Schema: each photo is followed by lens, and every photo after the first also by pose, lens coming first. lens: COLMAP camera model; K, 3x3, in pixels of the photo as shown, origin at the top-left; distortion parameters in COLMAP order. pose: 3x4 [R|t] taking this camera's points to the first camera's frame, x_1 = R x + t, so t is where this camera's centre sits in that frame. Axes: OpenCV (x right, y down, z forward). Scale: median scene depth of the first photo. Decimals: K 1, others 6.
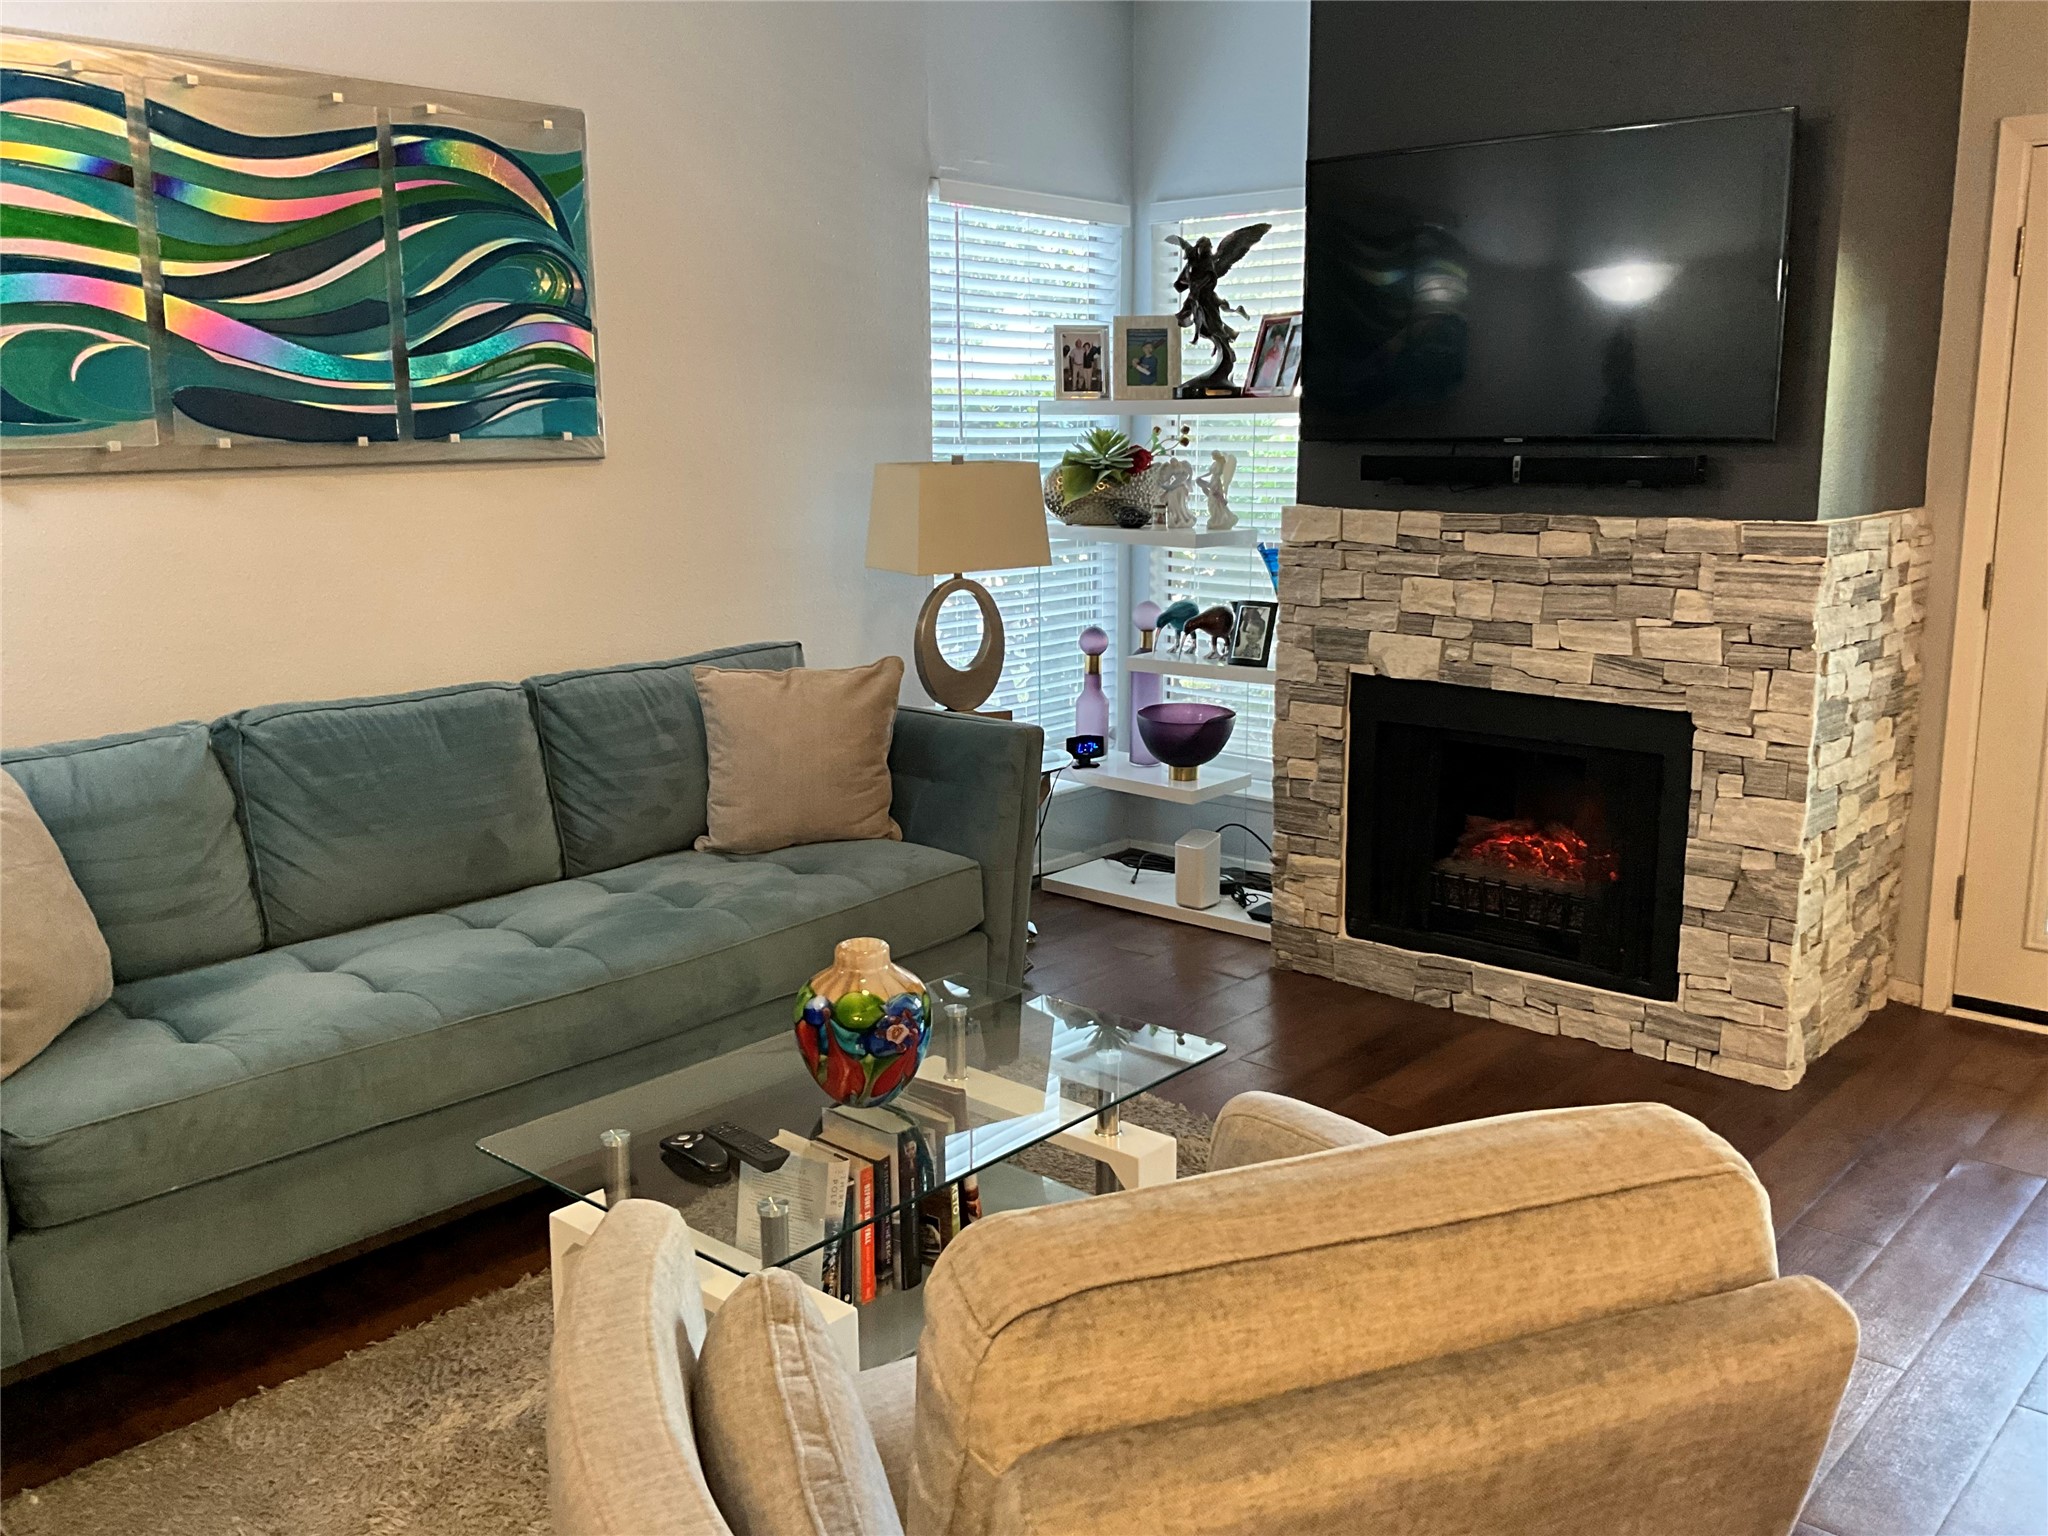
lens RADIAL K [[1735.4, 0, 1028.2], [0, 1735.4, 762.2], [0, 0, 1]] dist [0.073474, -0.128962]
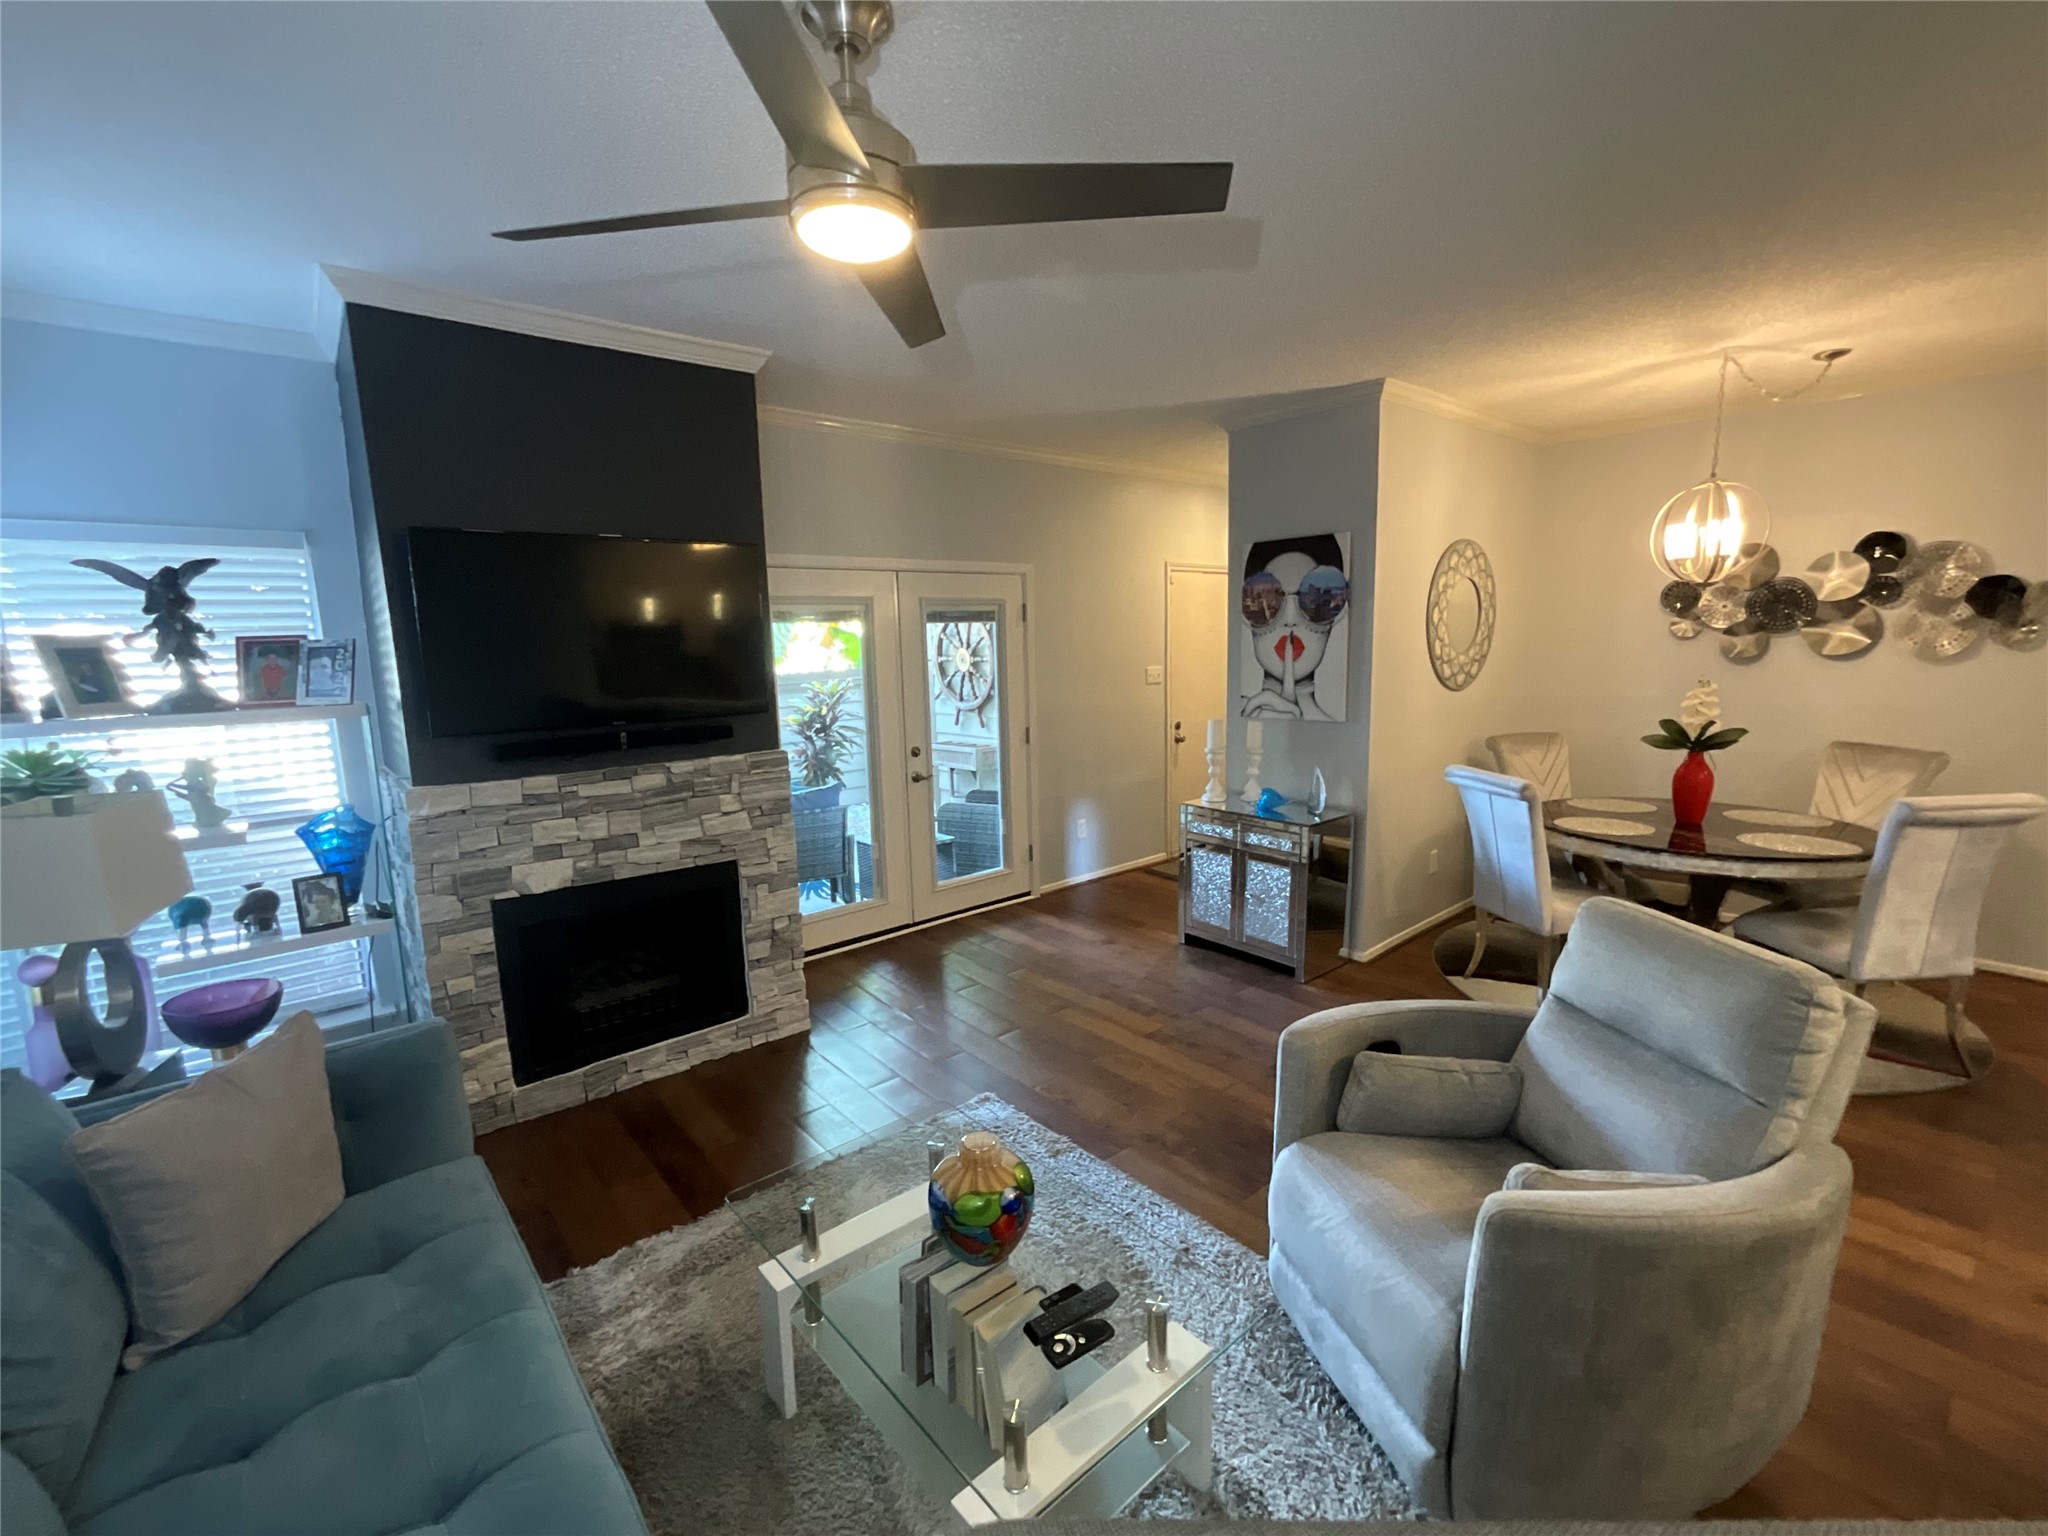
lens RADIAL K [[880.7, 0, 1021.9], [0, 880.7, 770.8], [0, 0, 1]] dist [-0.001068, 0.000718]
pose [[0.143106, -0.147657, 0.978631, -0.457612], [0.216222, 0.969586, 0.114674, -0.154831], [-0.965799, 0.195191, 0.170681, 0.518737]]
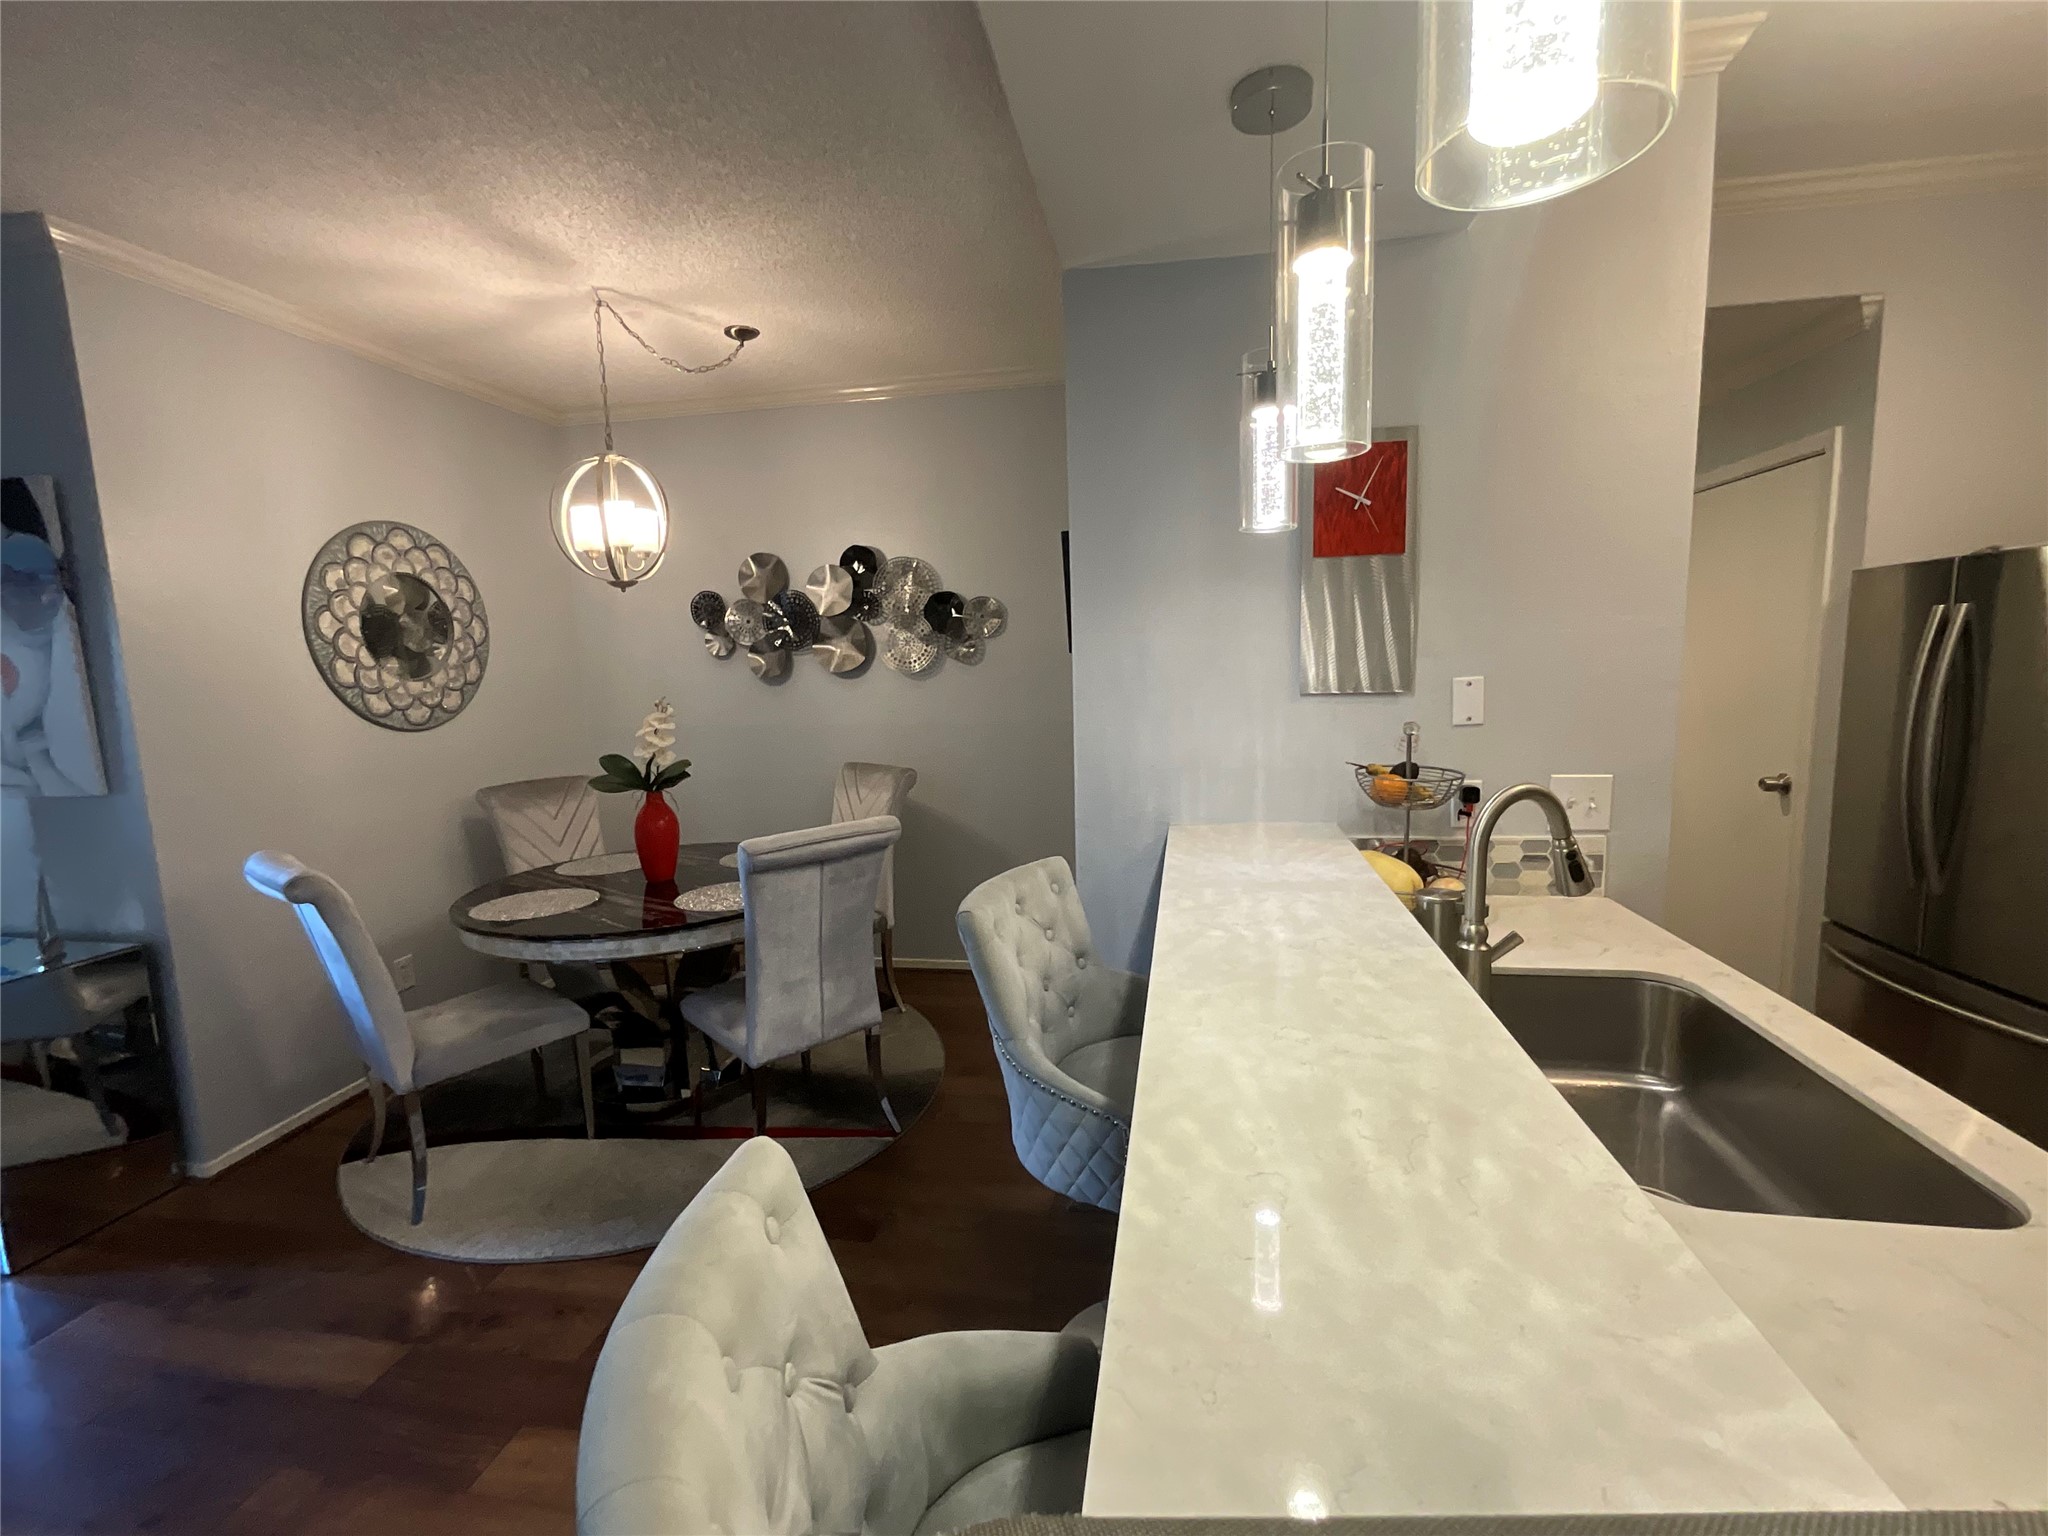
lens RADIAL K [[880.7, 0, 1016.3], [0, 880.7, 765.2], [0, 0, 1]] dist [-0.001068, 0.000718]
pose [[-0.521406, -0.083718, 0.849192, -0.228092], [0.202785, 0.954509, 0.218612, -0.029976], [-0.828863, 0.286189, -0.480710, 0.057996]]
